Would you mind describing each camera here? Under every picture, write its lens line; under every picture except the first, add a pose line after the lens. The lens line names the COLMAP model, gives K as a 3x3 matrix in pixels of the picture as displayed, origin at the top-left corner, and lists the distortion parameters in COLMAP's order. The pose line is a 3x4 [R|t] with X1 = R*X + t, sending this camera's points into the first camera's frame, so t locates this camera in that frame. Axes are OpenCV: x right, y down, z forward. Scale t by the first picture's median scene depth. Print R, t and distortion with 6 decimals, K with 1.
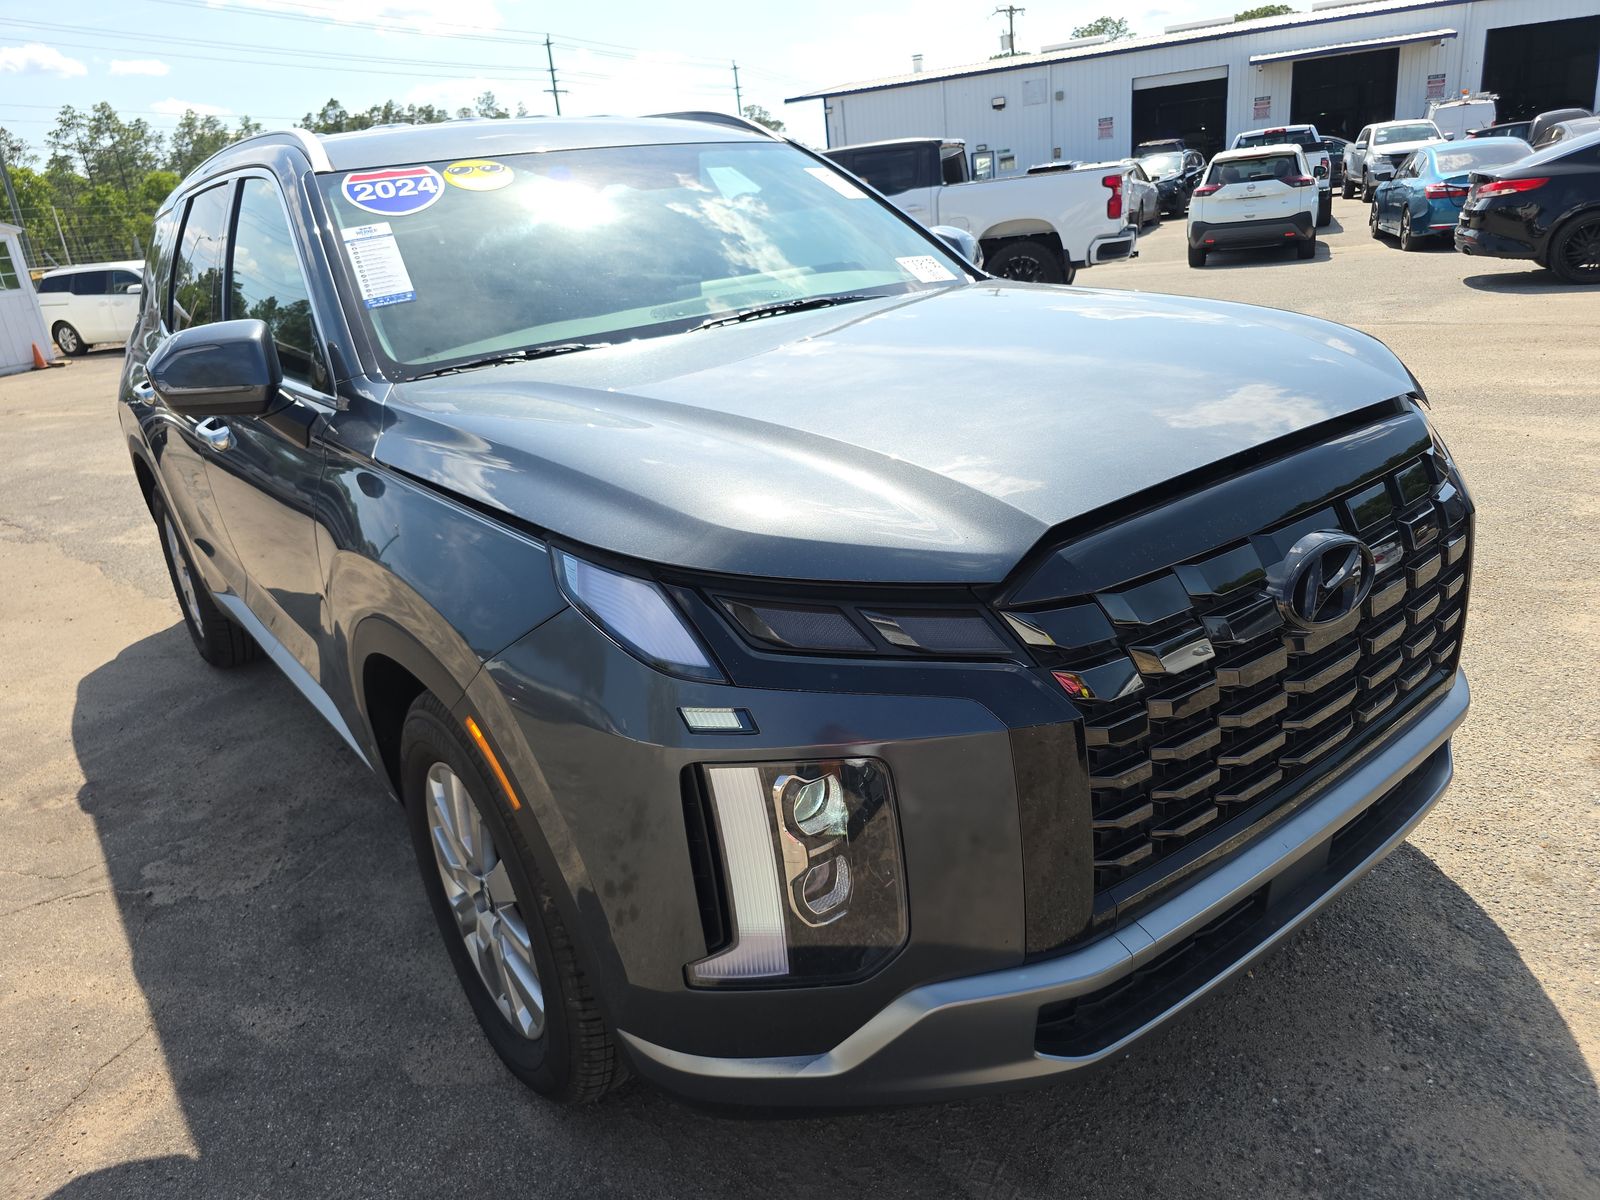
lens RADIAL K [[1087.1, 0, 791.2], [0, 1087.1, 597.6], [0, 0, 1]] dist [0.044657, -0.046788]
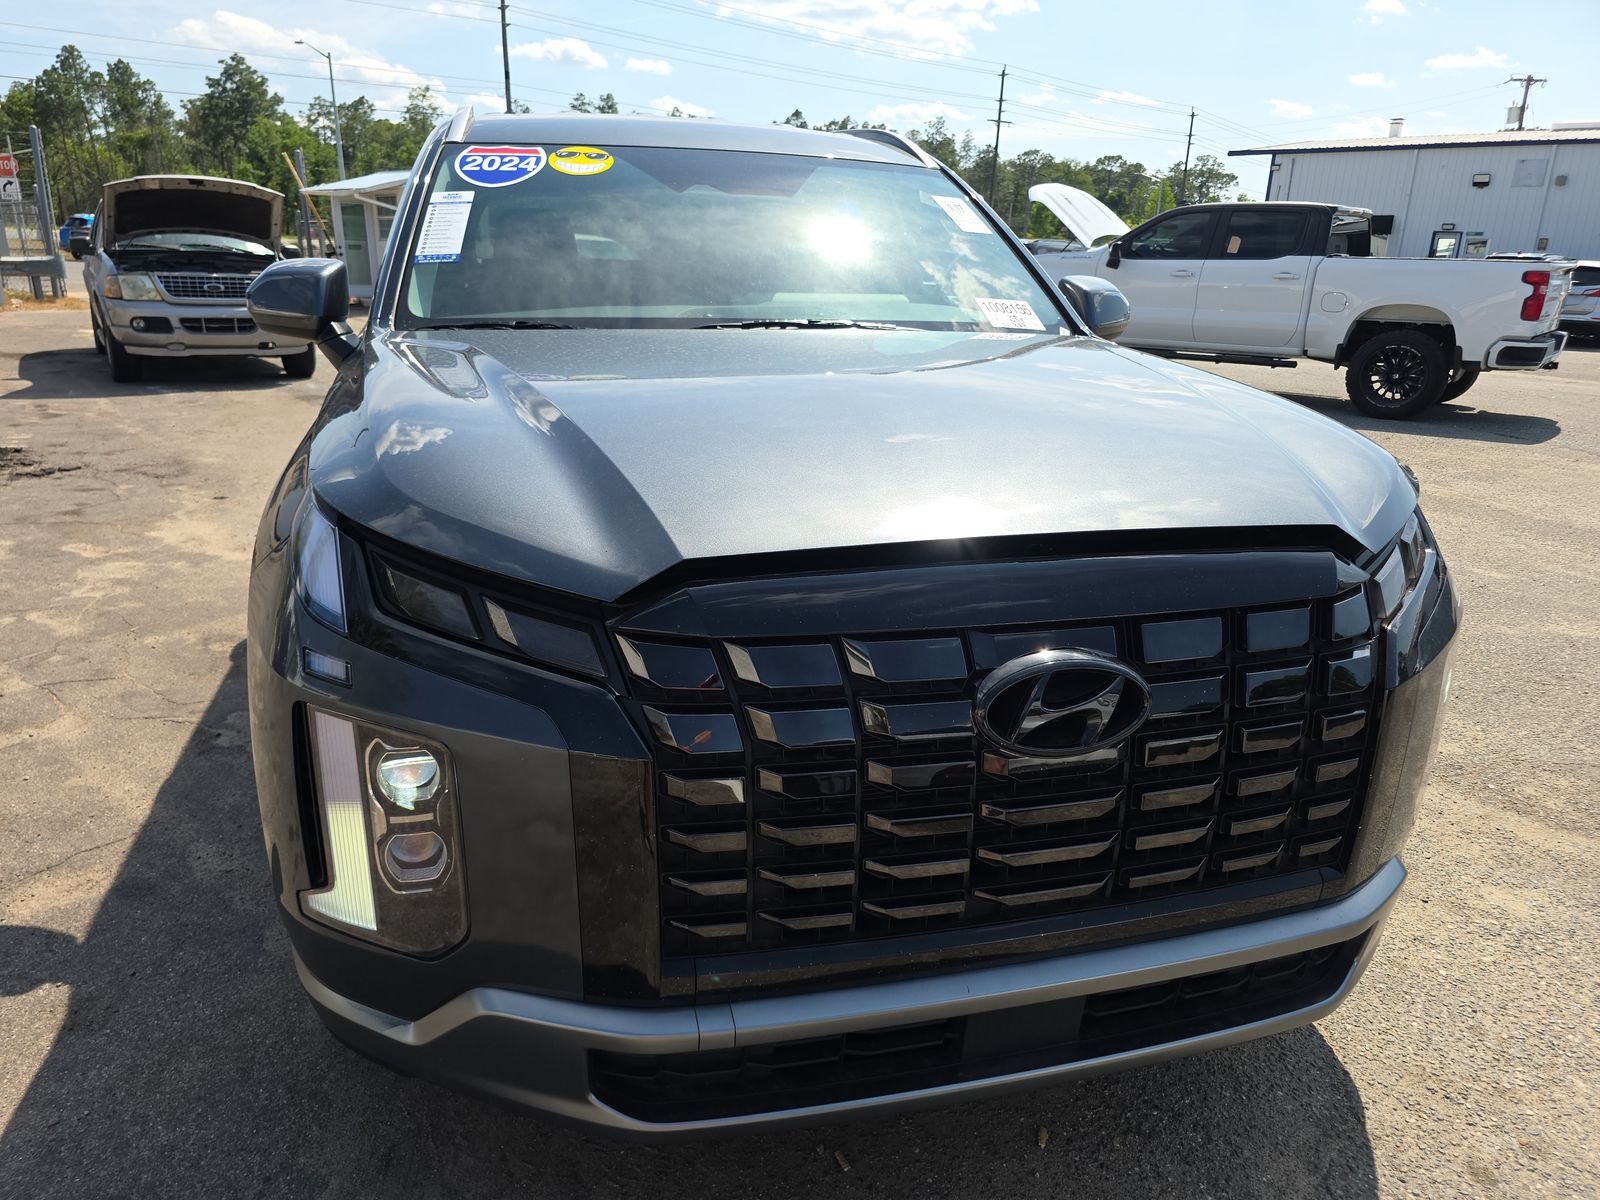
lens RADIAL K [[1087.5, 0, 847.4], [0, 1087.5, 622.6], [0, 0, 1]] dist [0.046110, -0.050946]
pose [[0.921953, 0.234674, -0.308109, 0.343827], [-0.237721, 0.970925, 0.028181, -0.036627], [0.305764, 0.047262, 0.950934, 0.077540]]
